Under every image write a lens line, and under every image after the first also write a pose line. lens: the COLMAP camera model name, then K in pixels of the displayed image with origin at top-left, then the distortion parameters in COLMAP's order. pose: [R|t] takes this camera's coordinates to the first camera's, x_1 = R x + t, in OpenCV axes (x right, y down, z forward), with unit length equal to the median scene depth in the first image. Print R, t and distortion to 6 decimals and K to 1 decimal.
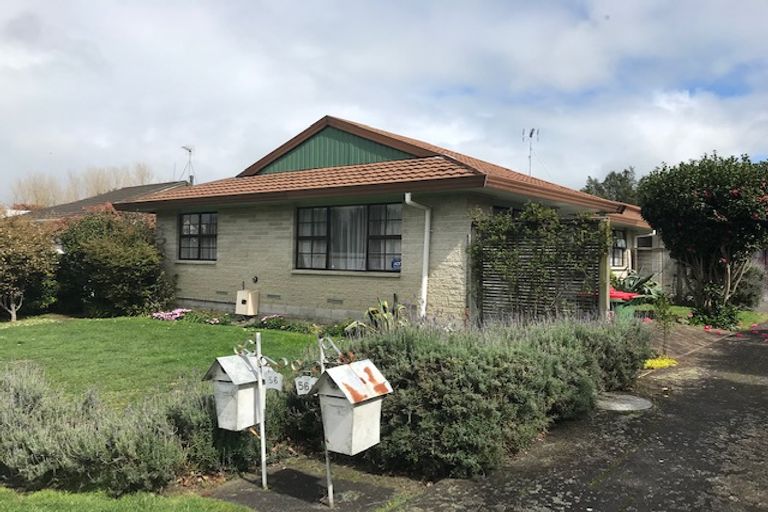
lens RADIAL K [[630.1, 0, 384.0], [0, 630.1, 256.0], [0, 0, 1]] dist [-0.007516, -0.005738]
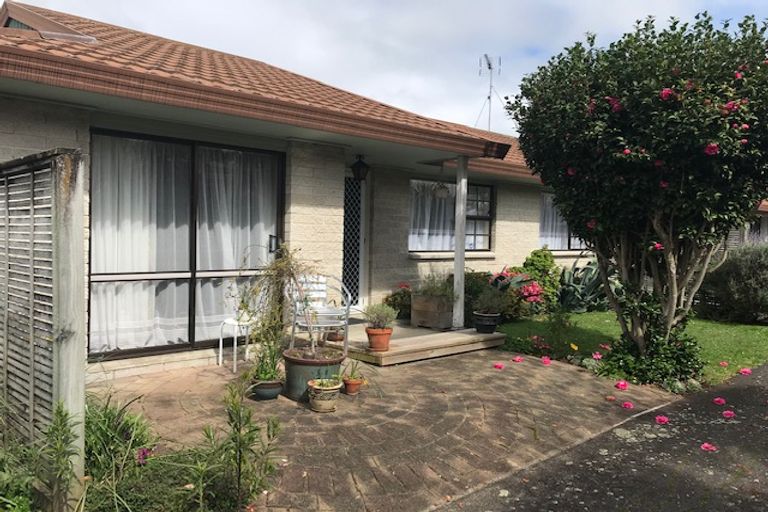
lens RADIAL K [[630.1, 0, 384.0], [0, 630.1, 256.0], [0, 0, 1]] dist [-0.007516, -0.005738]
pose [[0.992150, 0.007266, -0.124845, 0.393143], [-0.002633, 0.999303, 0.037235, -0.002955], [0.125028, -0.036614, 0.991477, 0.500133]]
